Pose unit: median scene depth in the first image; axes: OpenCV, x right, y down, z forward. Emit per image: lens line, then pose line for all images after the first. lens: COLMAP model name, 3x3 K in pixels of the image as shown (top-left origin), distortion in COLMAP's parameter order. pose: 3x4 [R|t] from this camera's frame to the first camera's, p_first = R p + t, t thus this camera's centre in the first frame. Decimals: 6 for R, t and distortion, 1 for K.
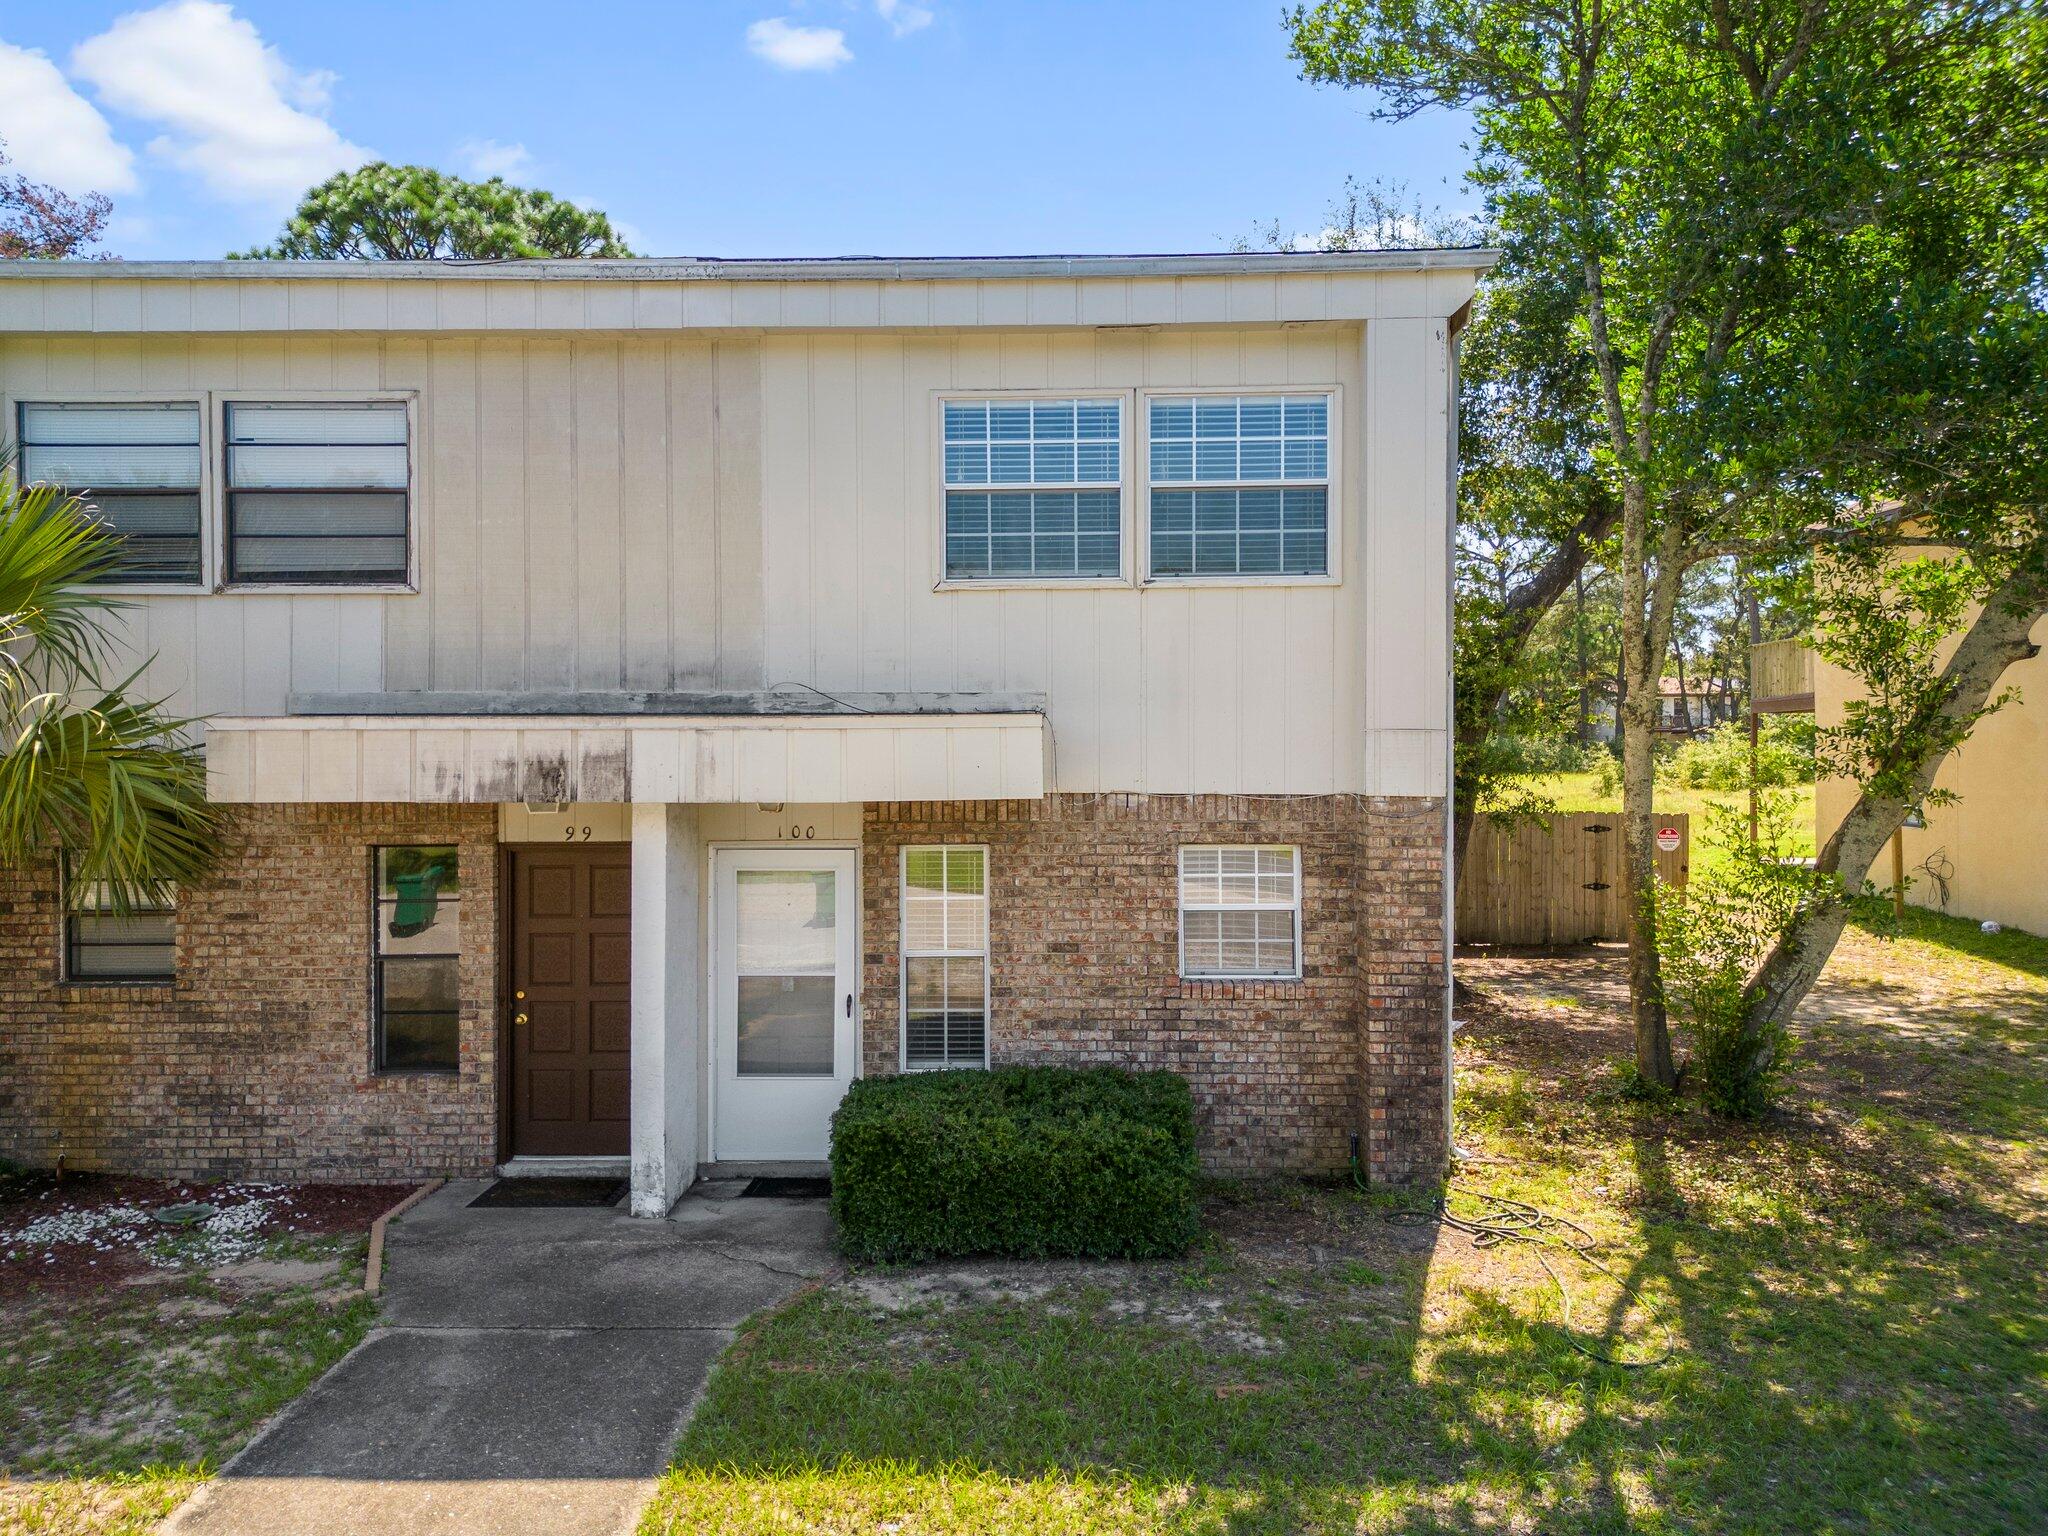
lens RADIAL K [[1463.7, 0, 1027.5], [0, 1463.7, 763.6], [0, 0, 1]] dist [0.047640, -0.038386]
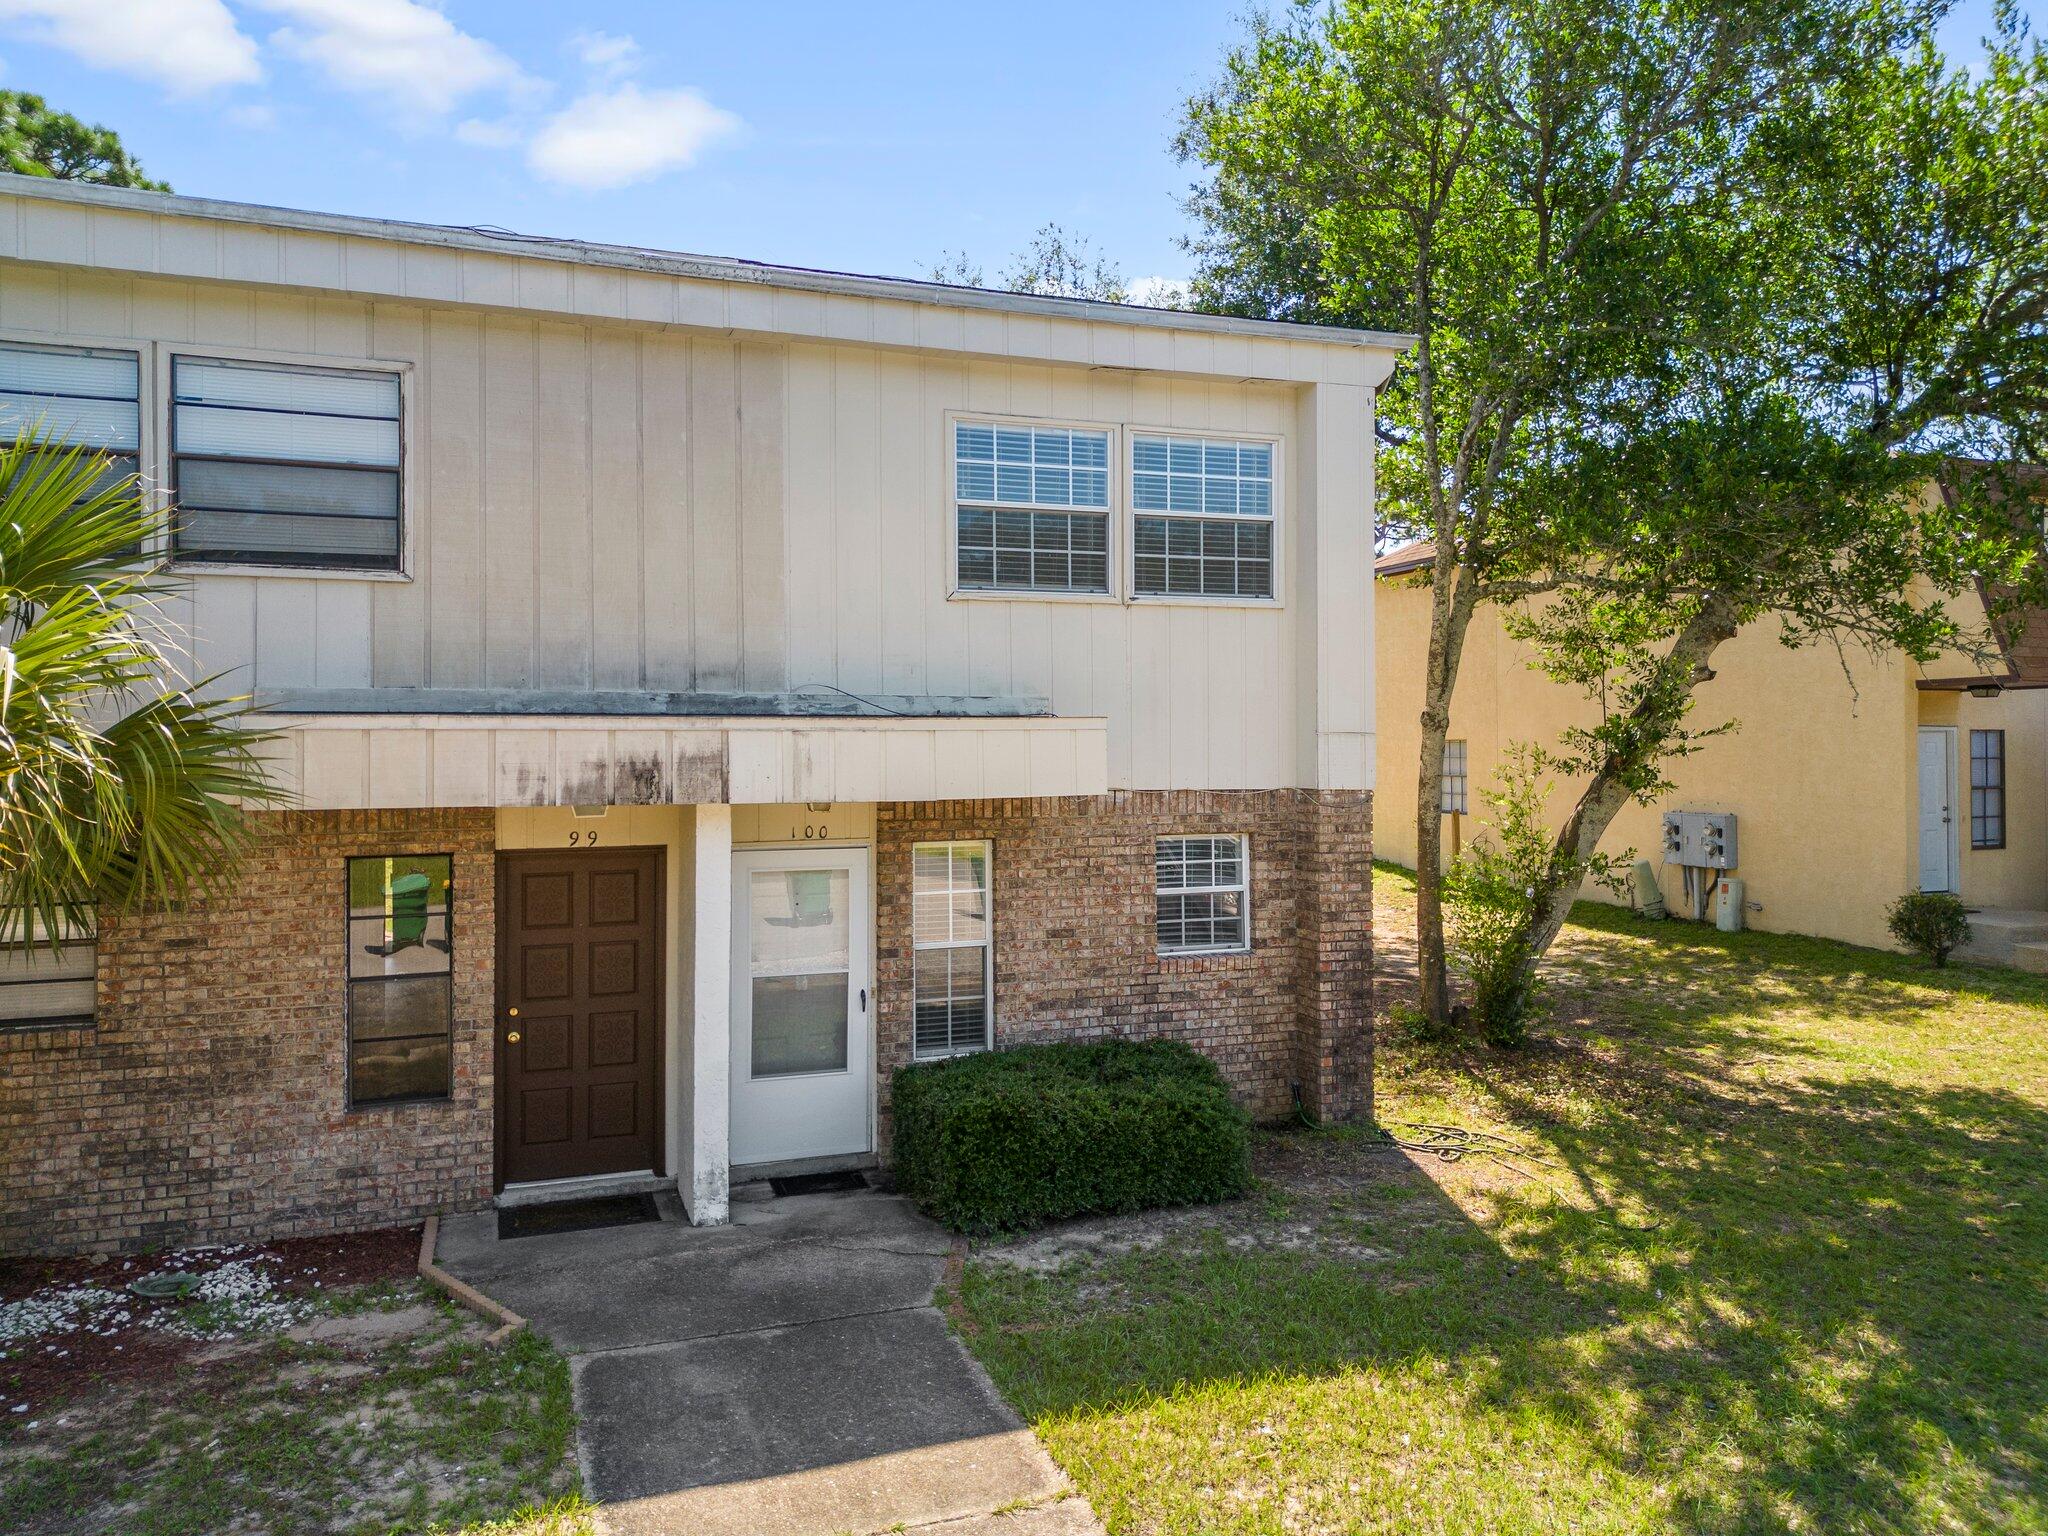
lens RADIAL K [[1463.7, 0, 1039.6], [0, 1463.7, 746.7], [0, 0, 1]] dist [0.047640, -0.038386]
pose [[0.928542, 0.000049, 0.371227, -0.393333], [0.005478, 0.999889, -0.013834, 0.002719], [-0.371186, 0.014879, 0.928439, -0.000860]]
